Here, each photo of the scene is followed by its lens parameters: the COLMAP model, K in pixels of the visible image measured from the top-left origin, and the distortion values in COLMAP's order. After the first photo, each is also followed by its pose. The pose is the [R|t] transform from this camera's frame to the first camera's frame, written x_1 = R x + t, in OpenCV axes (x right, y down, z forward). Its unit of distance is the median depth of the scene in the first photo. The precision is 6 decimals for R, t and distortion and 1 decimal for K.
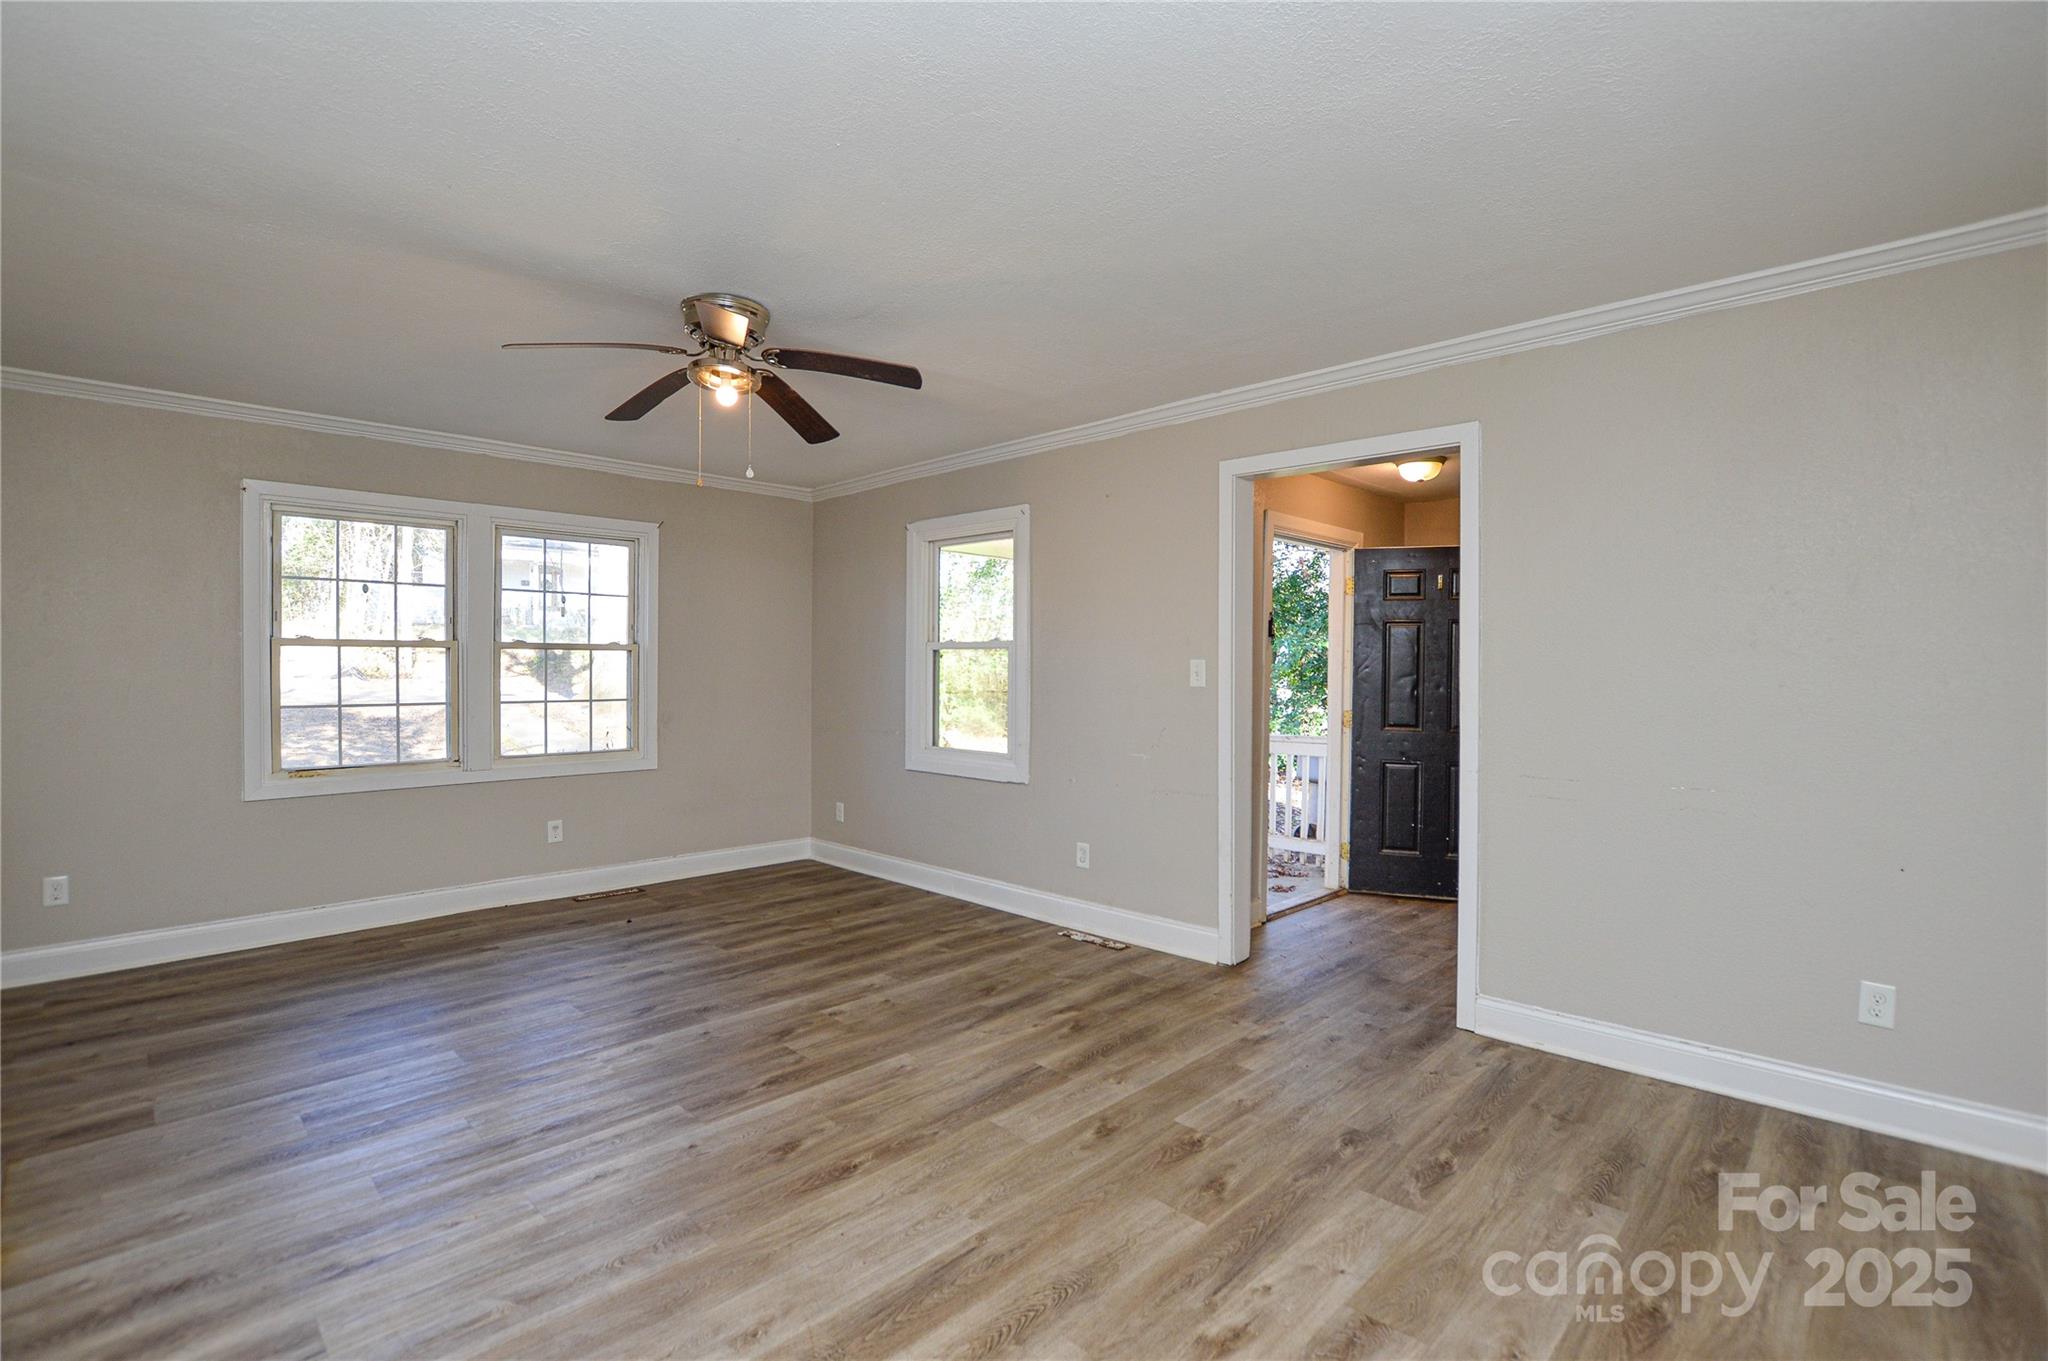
lens RADIAL K [[919.5, 0, 1023.1], [0, 919.5, 695.8], [0, 0, 1]] dist [-0.028443, 0.000808]
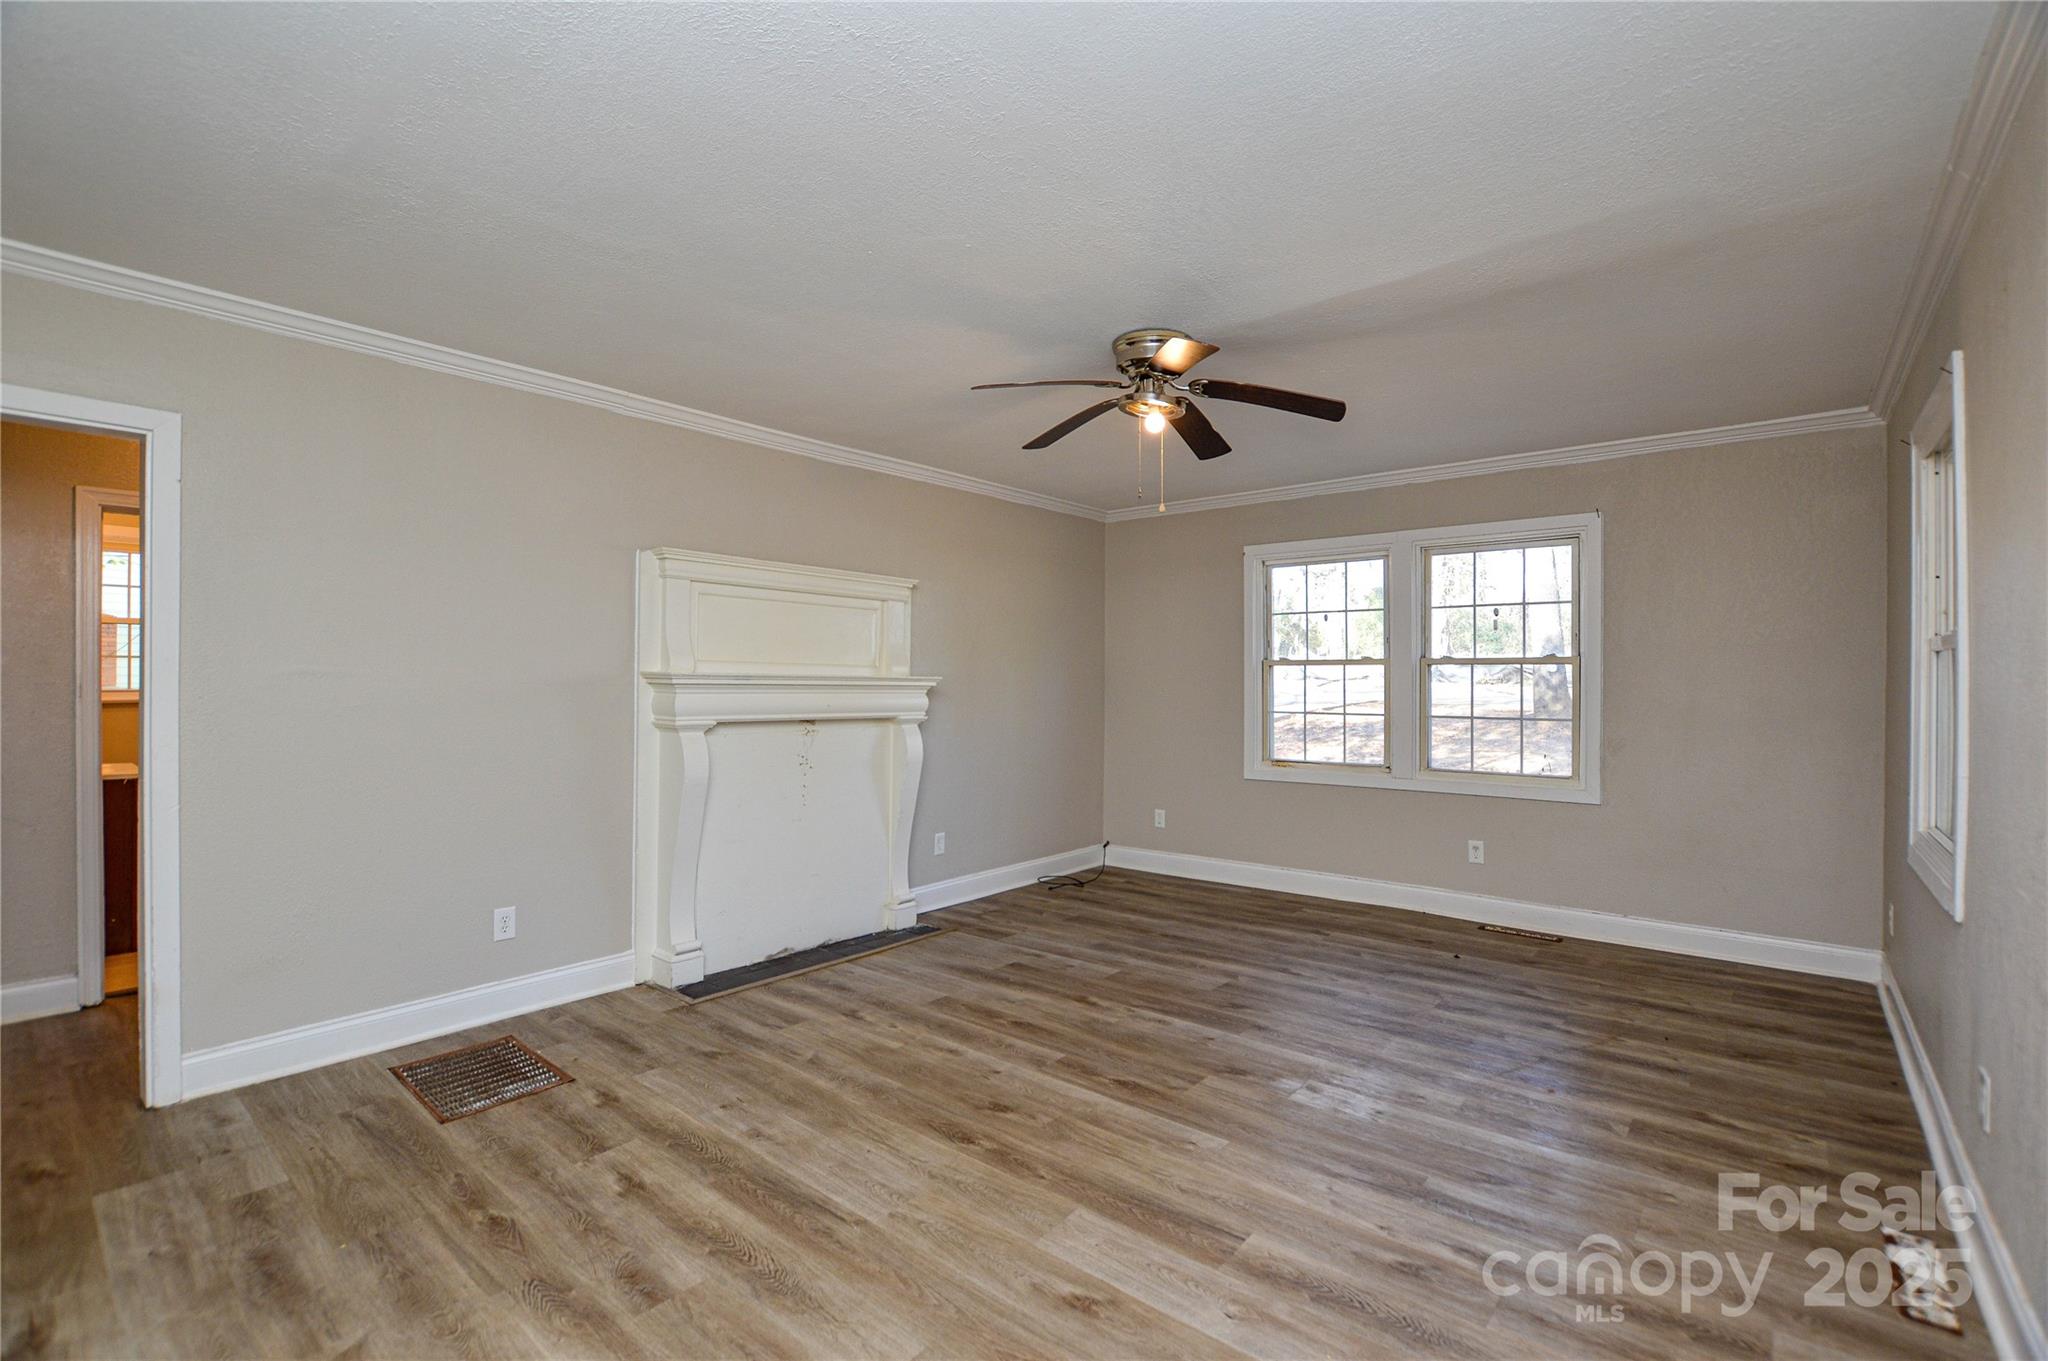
lens RADIAL K [[919.5, 0, 1036.6], [0, 919.5, 674.8], [0, 0, 1]] dist [-0.028443, 0.000808]
pose [[0.085994, -0.009519, -0.996250, 0.587956], [-0.035046, 0.999307, -0.012573, -0.015054], [0.995679, 0.035995, 0.085601, 0.631500]]
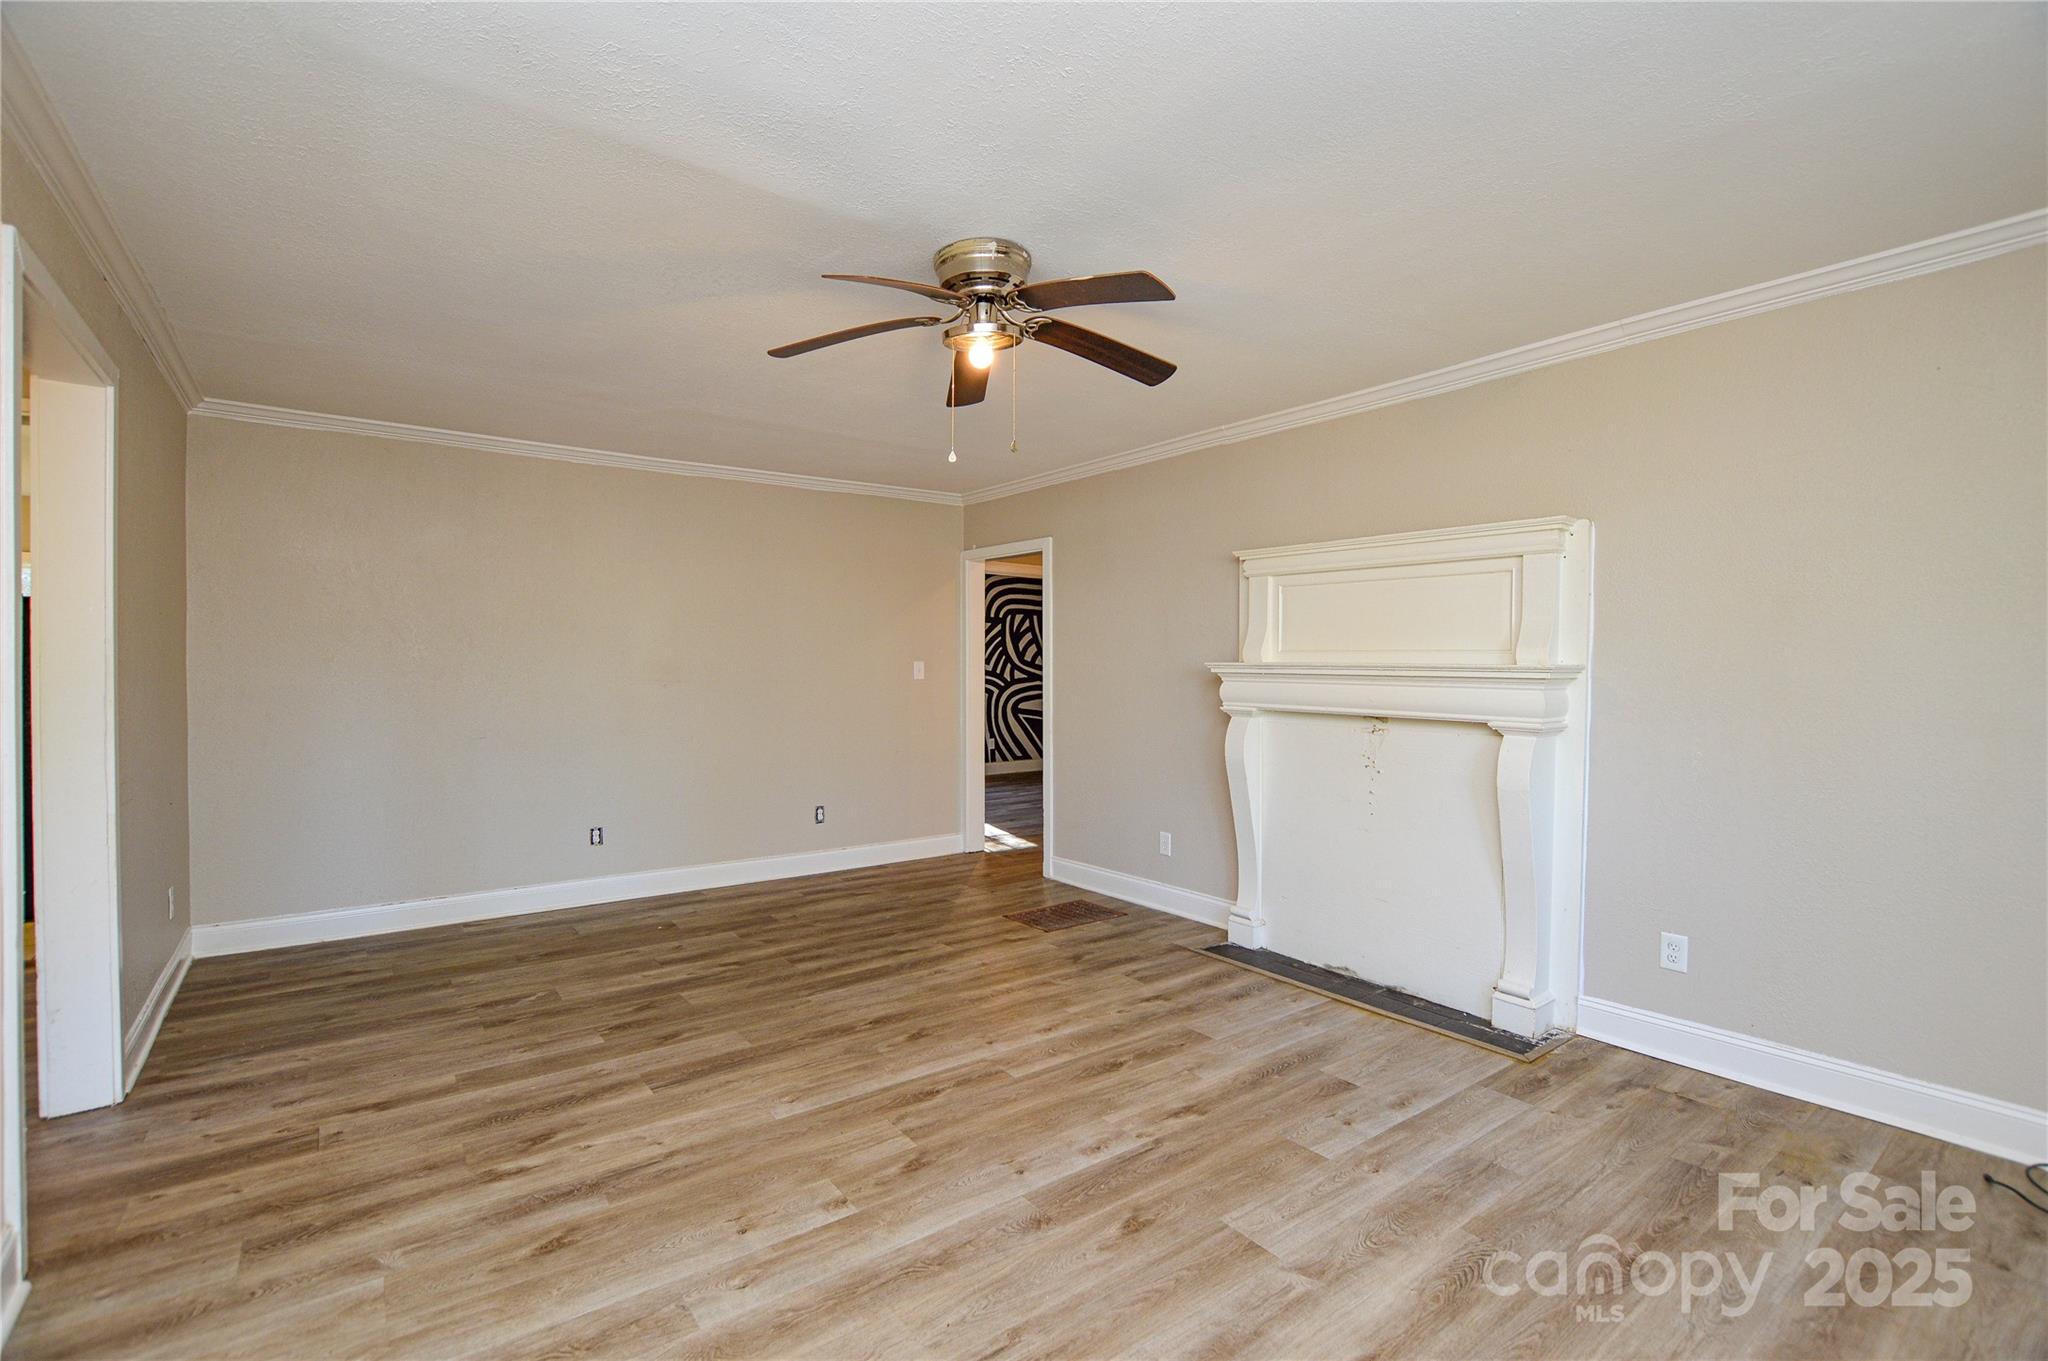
lens RADIAL K [[919.5, 0, 1009.3], [0, 919.5, 668.9], [0, 0, 1]] dist [-0.028443, 0.000808]
pose [[-0.985530, -0.005544, 0.169409, -0.411834], [0.000027, 0.999460, 0.032866, -0.047948], [-0.169500, 0.032395, -0.984998, 1.525087]]
